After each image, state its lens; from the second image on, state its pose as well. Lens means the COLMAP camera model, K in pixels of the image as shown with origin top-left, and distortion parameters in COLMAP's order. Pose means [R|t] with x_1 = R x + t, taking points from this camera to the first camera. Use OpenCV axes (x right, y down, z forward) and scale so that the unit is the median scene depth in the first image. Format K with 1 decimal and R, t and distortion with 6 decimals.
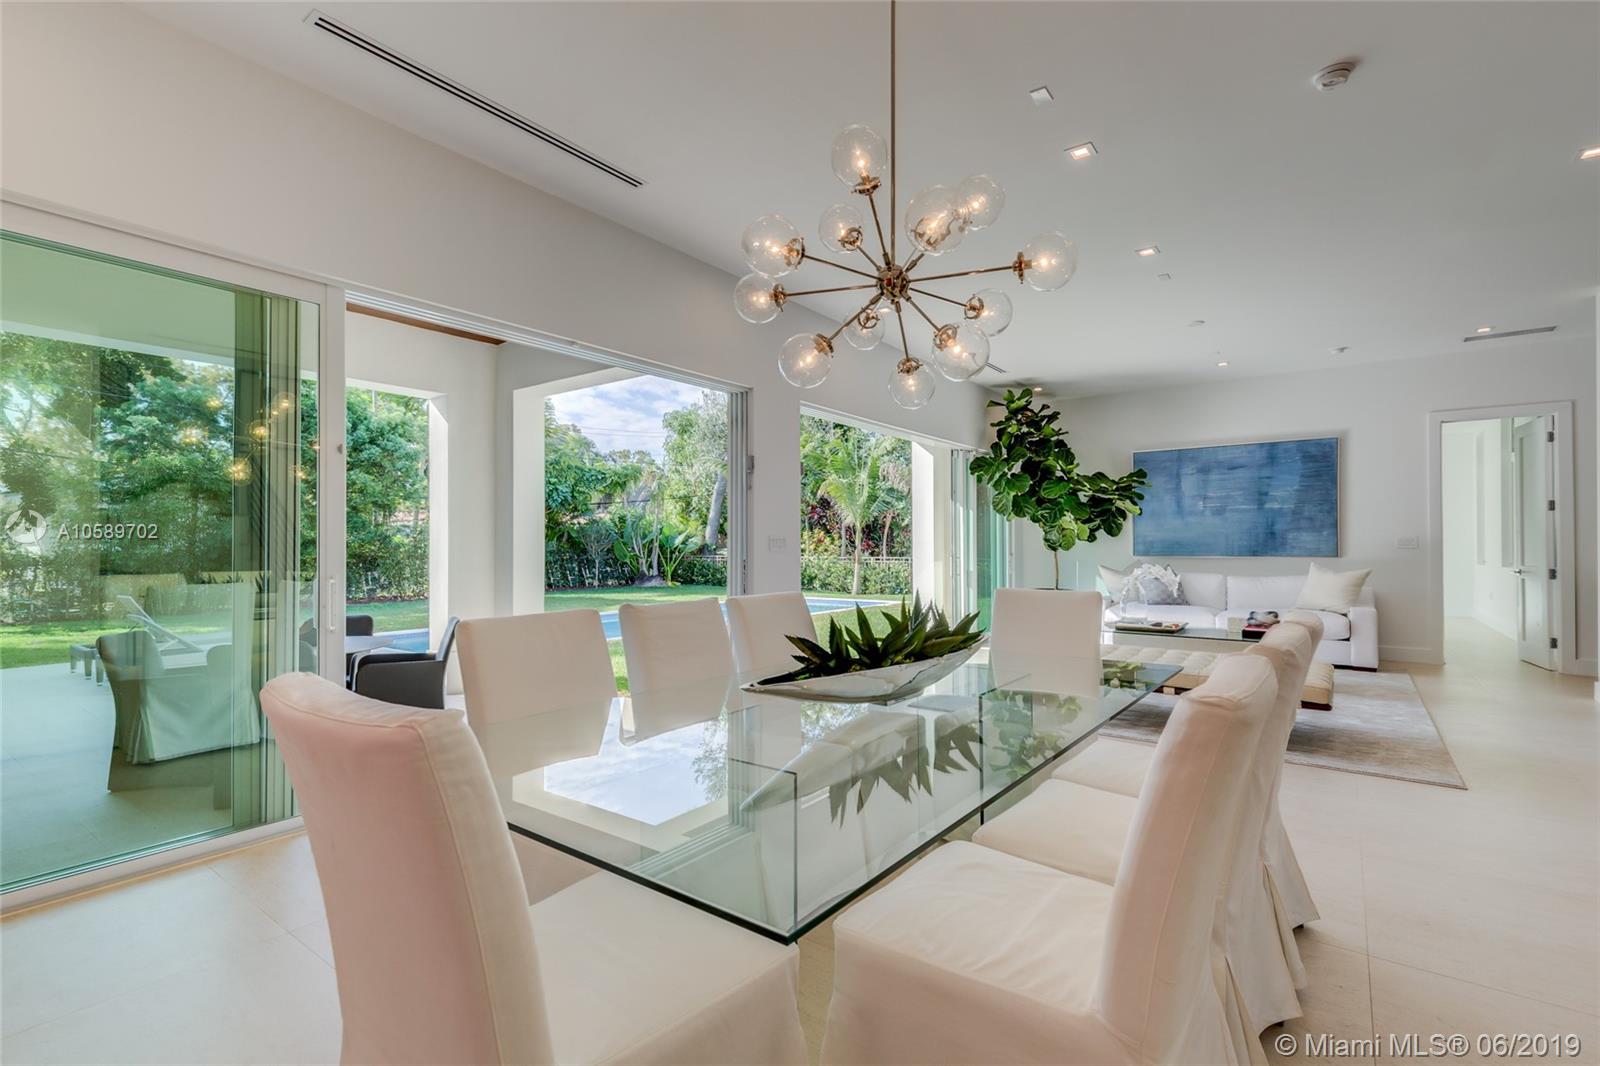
lens RADIAL K [[721.5, 0, 805.8], [0, 721.5, 534.3], [0, 0, 1]] dist [0.003059, 0.000156]
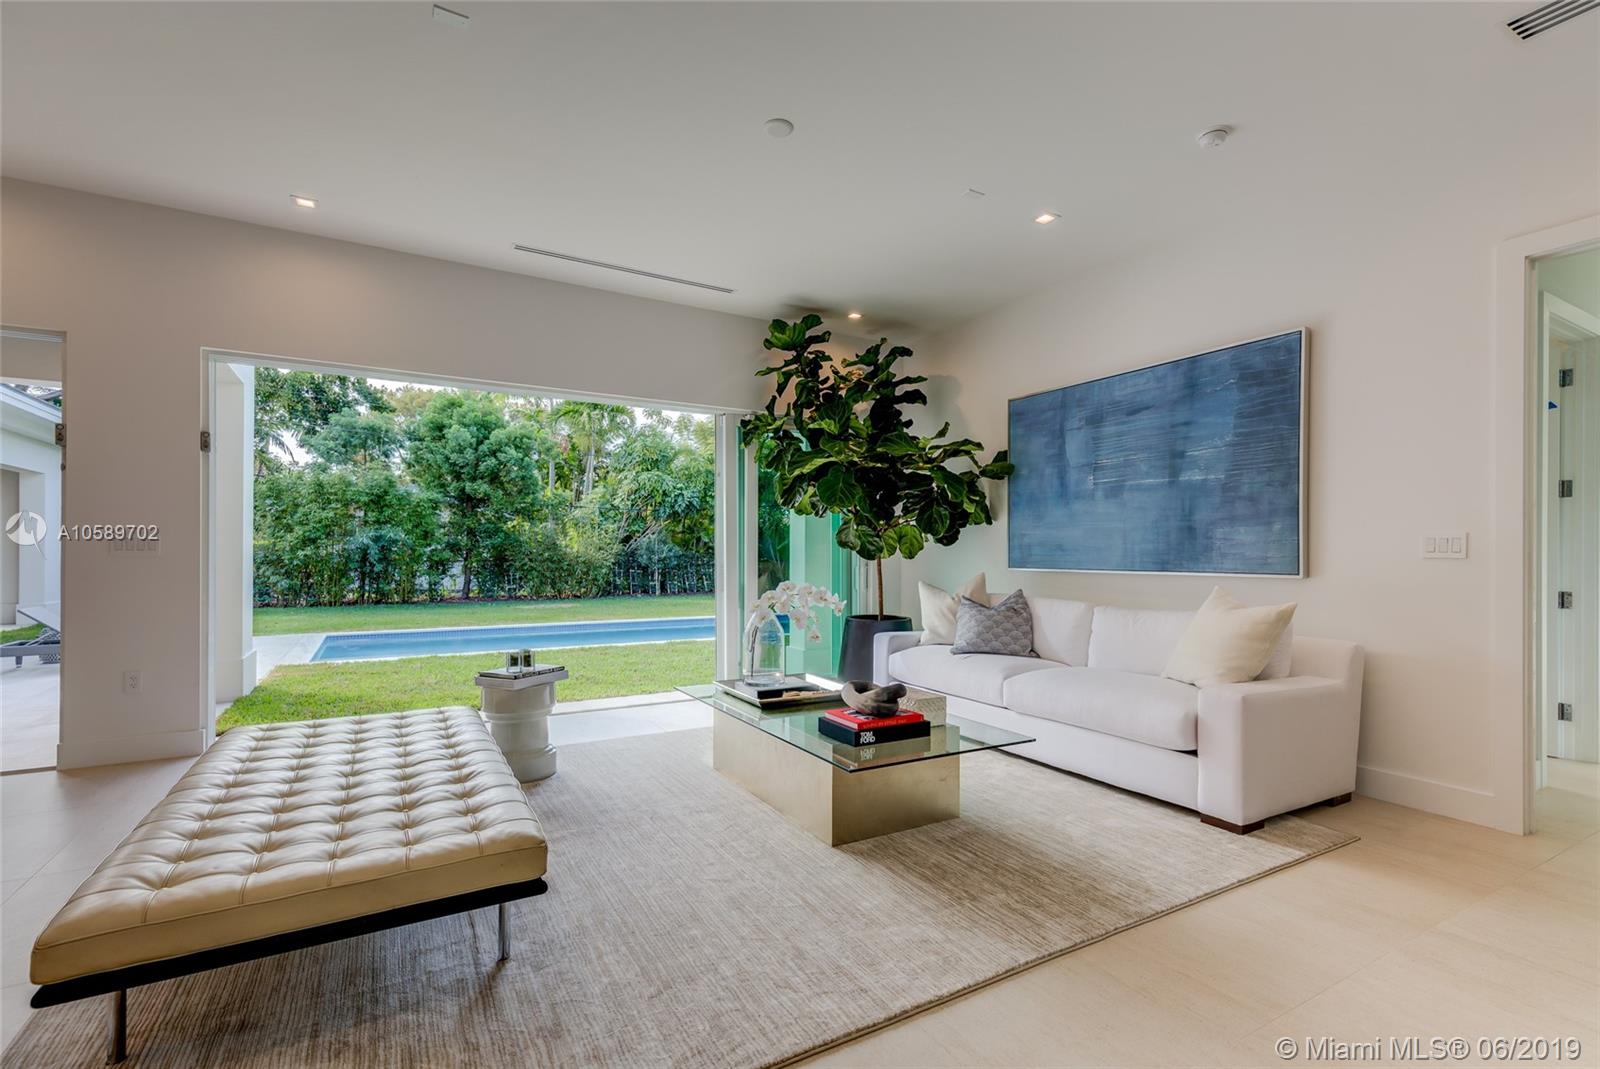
lens RADIAL K [[721.5, 0, 798.8], [0, 721.5, 544.7], [0, 0, 1]] dist [0.003059, 0.000156]
pose [[0.920093, 0.003983, -0.391681, 0.584011], [-0.002687, 0.999989, 0.003857, 0.009141], [0.391692, -0.002496, 0.920093, 0.397510]]
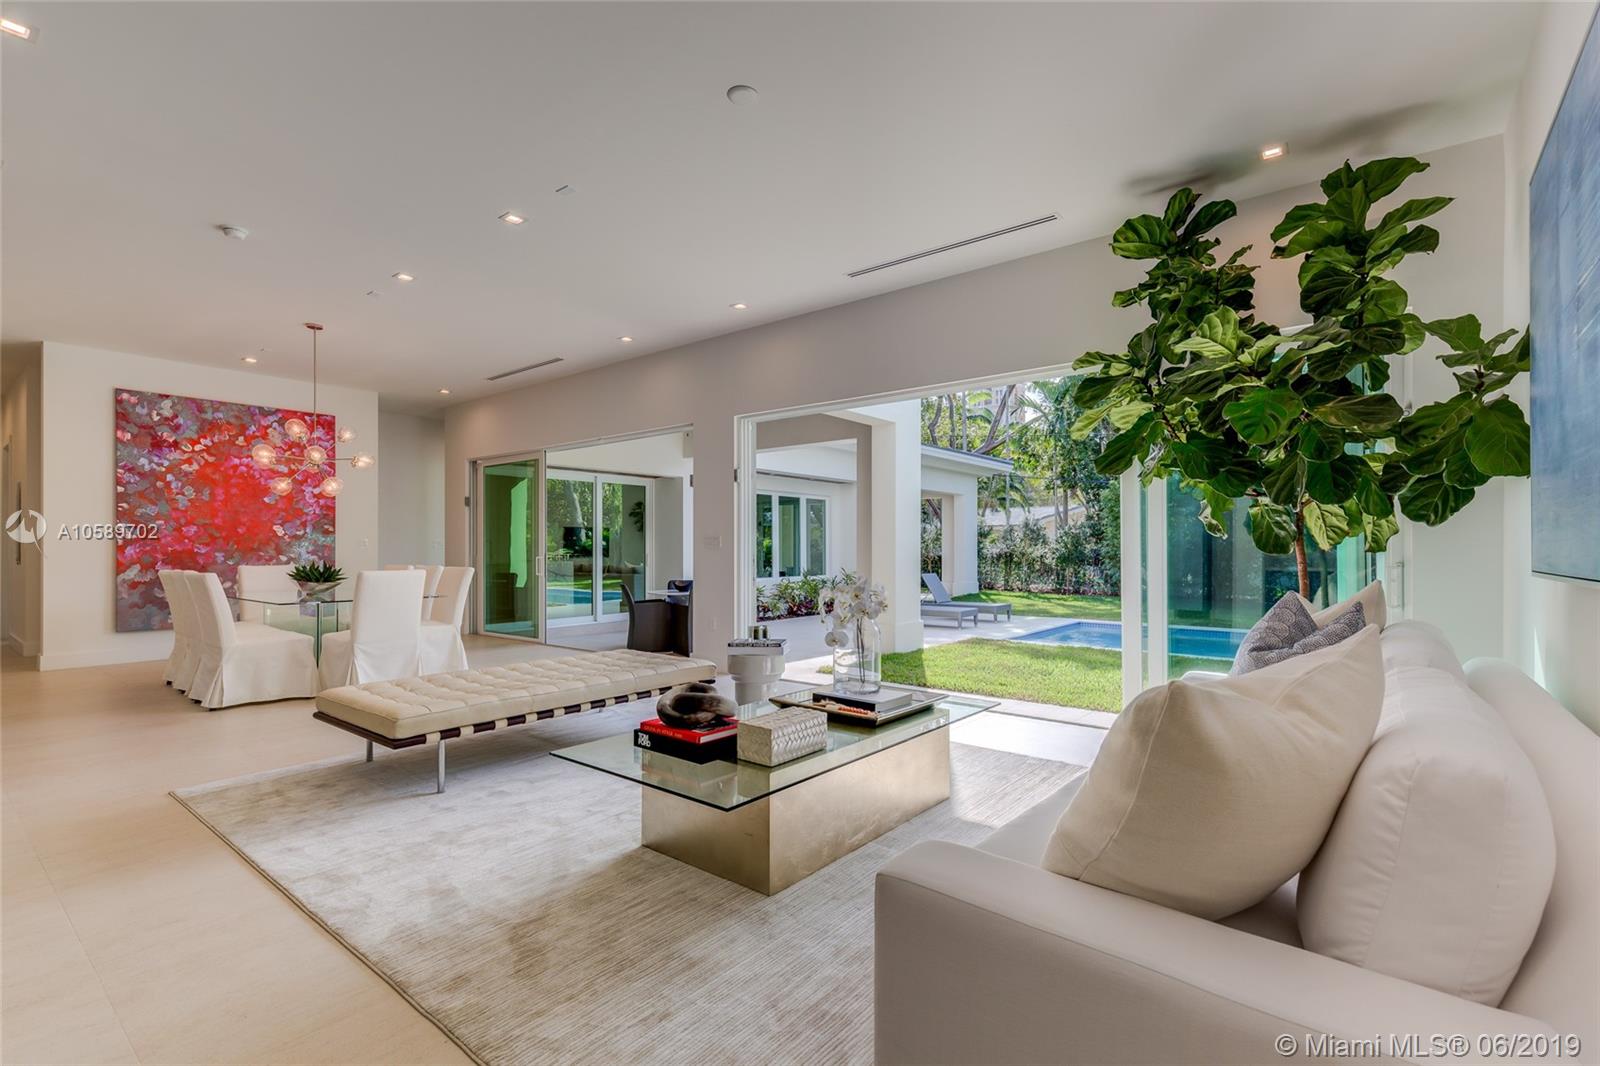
lens RADIAL K [[721.5, 0, 799.8], [0, 721.5, 541.9], [0, 0, 1]] dist [0.003059, 0.000156]
pose [[-0.045468, -0.002830, -0.998962, 0.808027], [0.009906, 0.999946, -0.003284, 0.016676], [0.998917, -0.010045, -0.045437, 0.833316]]
